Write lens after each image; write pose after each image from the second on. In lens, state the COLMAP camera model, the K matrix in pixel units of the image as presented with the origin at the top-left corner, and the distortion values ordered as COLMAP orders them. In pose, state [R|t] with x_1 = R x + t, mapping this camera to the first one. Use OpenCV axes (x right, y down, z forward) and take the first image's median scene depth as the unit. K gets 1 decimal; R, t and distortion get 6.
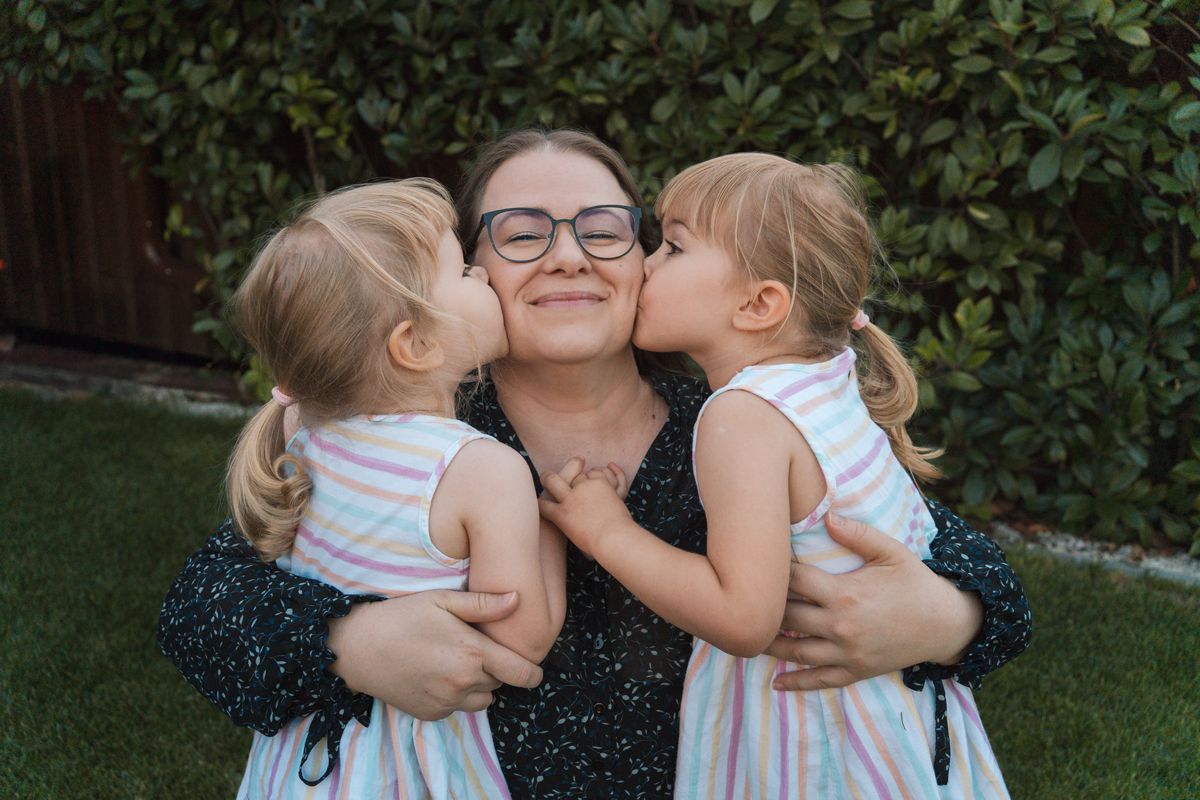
lens RADIAL K [[1212.4, 0, 600.0], [0, 1212.4, 400.0], [0, 0, 1]] dist [-0.006172, 0.024062]
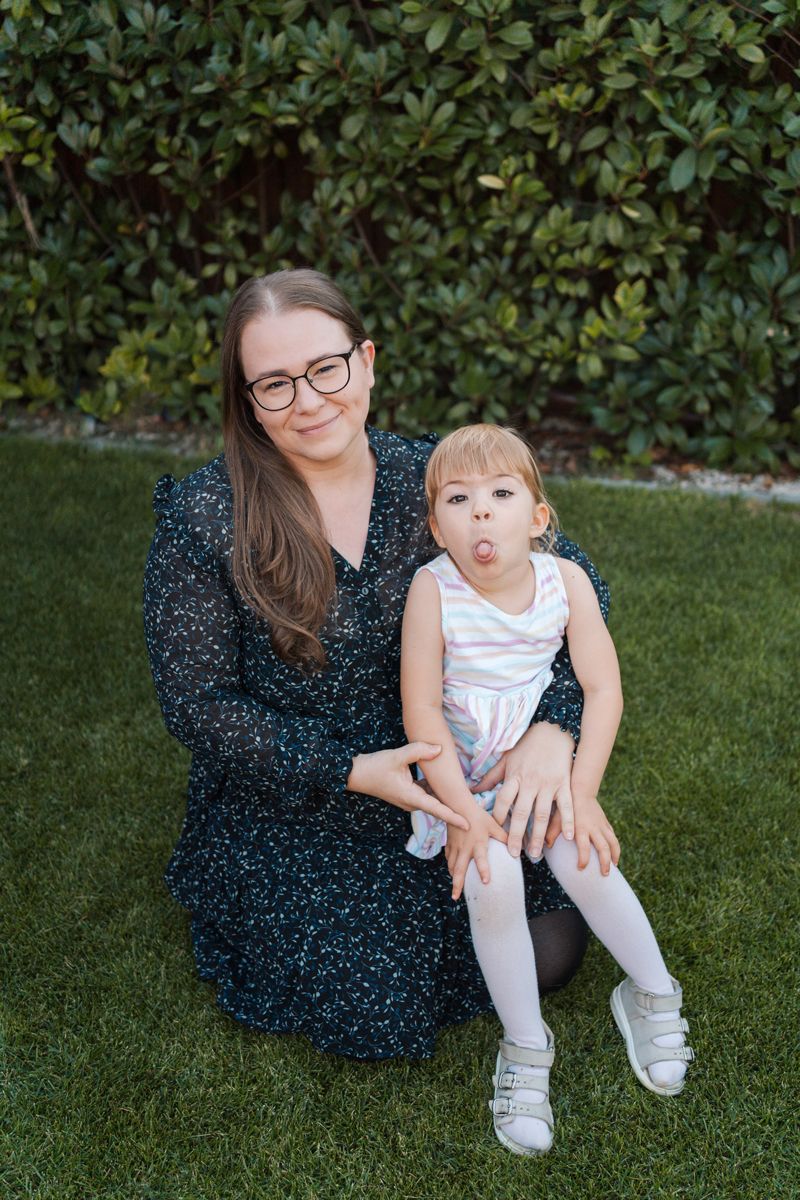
lens RADIAL K [[1212.4, 0, 419.0], [0, 1212.4, 585.5], [0, 0, 1]] dist [-0.006172, 0.024062]
pose [[0.987887, -0.105686, 0.113620, -0.058747], [0.081249, 0.976110, 0.201516, -0.049496], [-0.132202, -0.189843, 0.972873, -0.174560]]
